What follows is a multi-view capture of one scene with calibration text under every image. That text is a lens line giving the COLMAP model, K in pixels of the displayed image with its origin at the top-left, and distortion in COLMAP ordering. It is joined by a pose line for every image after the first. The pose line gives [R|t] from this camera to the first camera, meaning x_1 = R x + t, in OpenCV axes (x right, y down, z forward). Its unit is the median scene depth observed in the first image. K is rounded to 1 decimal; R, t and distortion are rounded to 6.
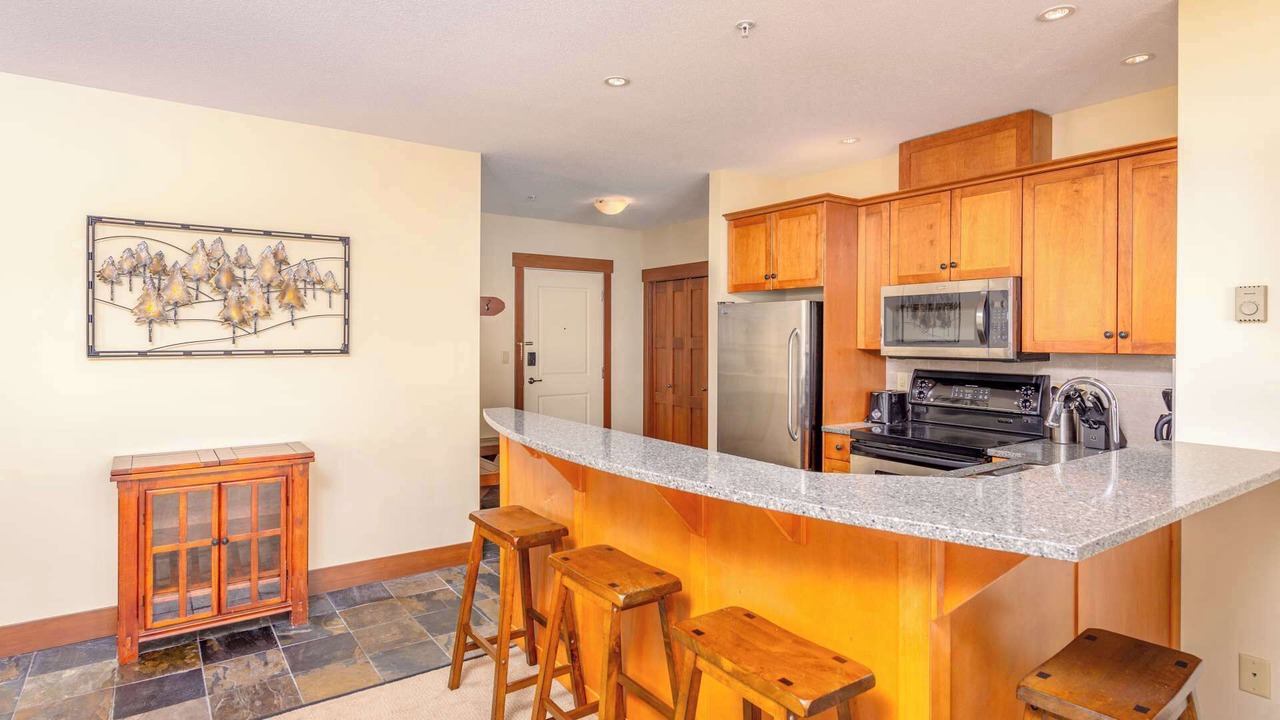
lens RADIAL K [[691.6, 0, 620.0], [0, 691.6, 336.9], [0, 0, 1]] dist [0.022333, -0.000472]
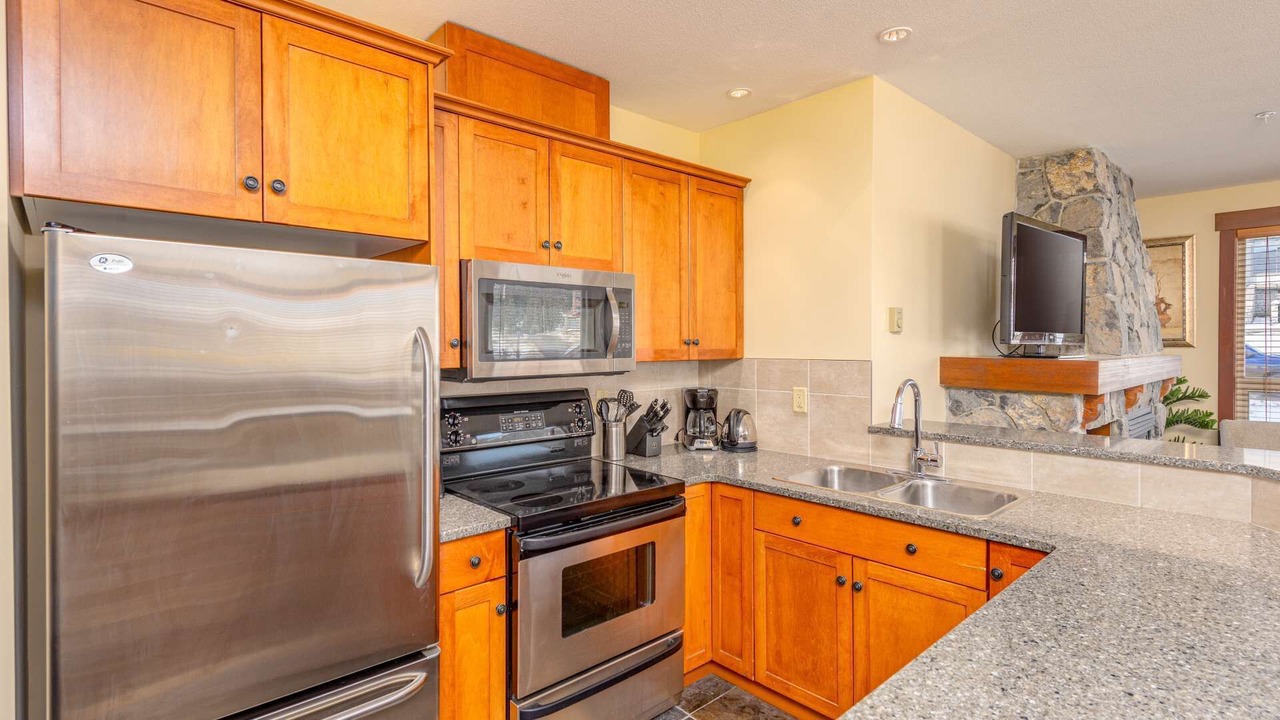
lens RADIAL K [[628.4, 0, 635.8], [0, 628.4, 344.4], [0, 0, 1]] dist [0.018586, -0.007553]
pose [[-0.152843, -0.006302, 0.988230, -0.173553], [0.002611, 0.999974, 0.006781, -0.004904], [-0.988247, 0.003617, -0.152822, 1.005995]]
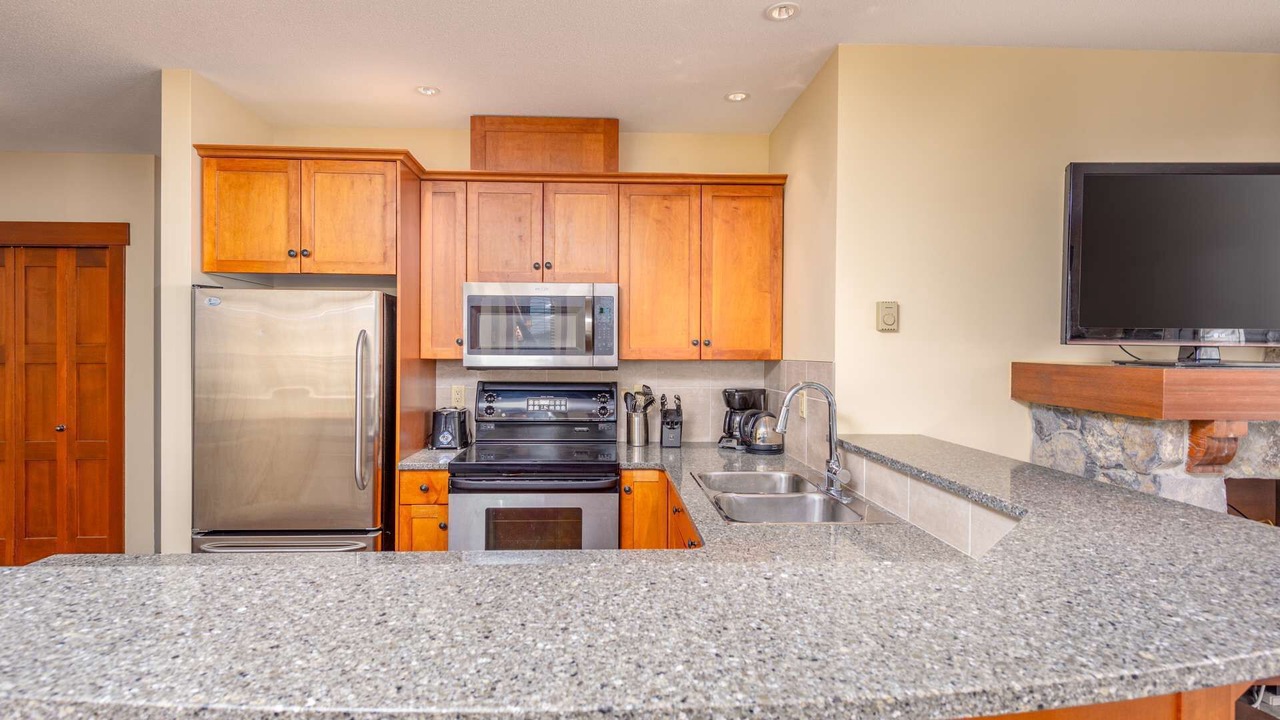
lens RADIAL K [[628.4, 0, 630.7], [0, 628.4, 351.6], [0, 0, 1]] dist [0.018586, -0.007553]
pose [[0.523250, -0.001663, 0.852178, -0.164494], [-0.002806, 0.999989, 0.003675, 0.006381], [-0.852175, -0.004314, 0.523240, 0.469427]]
